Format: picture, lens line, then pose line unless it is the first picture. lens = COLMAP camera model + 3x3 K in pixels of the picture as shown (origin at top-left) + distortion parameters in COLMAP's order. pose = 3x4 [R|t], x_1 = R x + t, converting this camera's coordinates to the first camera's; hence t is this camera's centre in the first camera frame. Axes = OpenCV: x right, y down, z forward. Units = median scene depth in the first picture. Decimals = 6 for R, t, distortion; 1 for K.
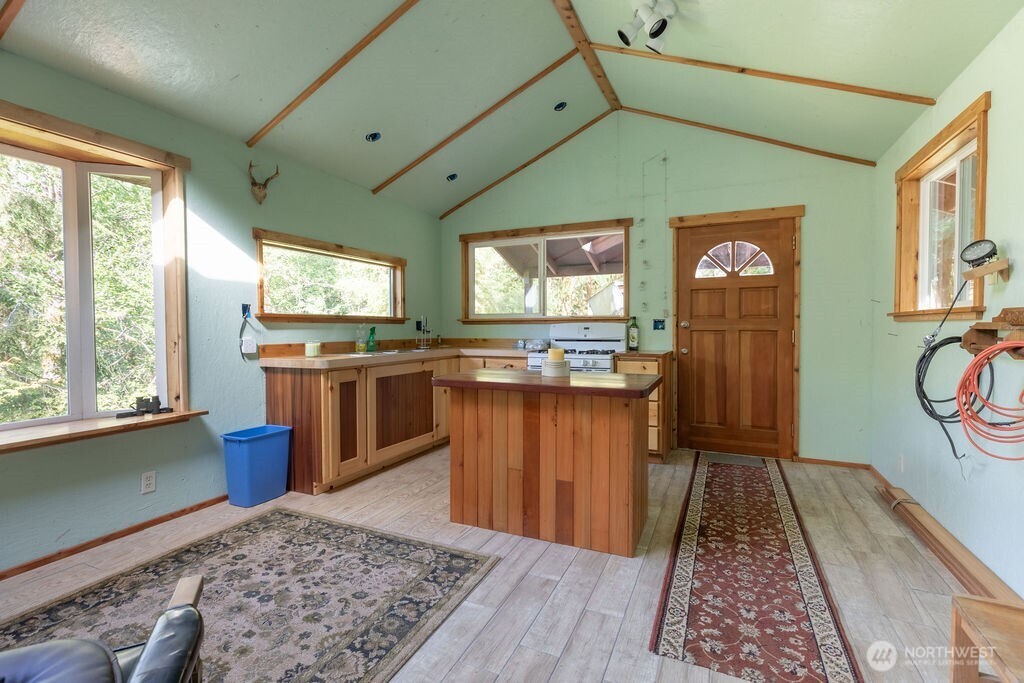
lens RADIAL K [[451.3, 0, 512.0], [0, 451.3, 341.5], [0, 0, 1]] dist [0.001831, 0.000272]
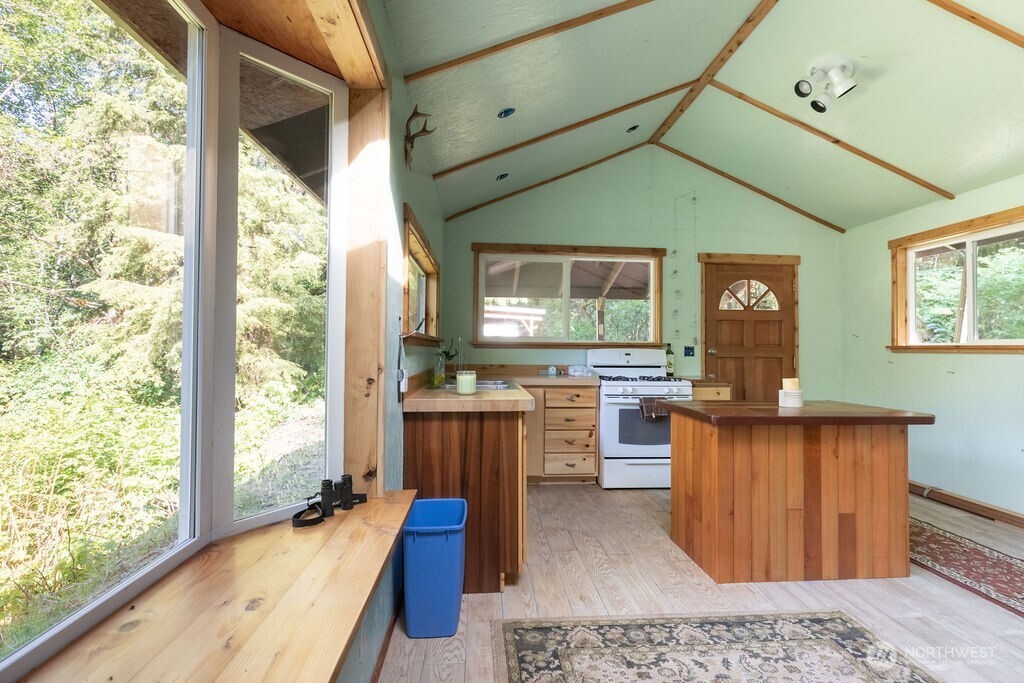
lens RADIAL K [[464.2, 0, 512.0], [0, 464.2, 341.5], [0, 0, 1]] dist [0.001823, 0.000273]
pose [[0.875526, 0.019764, 0.482767, -0.785890], [0.002343, 0.998978, -0.045146, -0.017401], [-0.483166, 0.040658, 0.874584, 0.344295]]
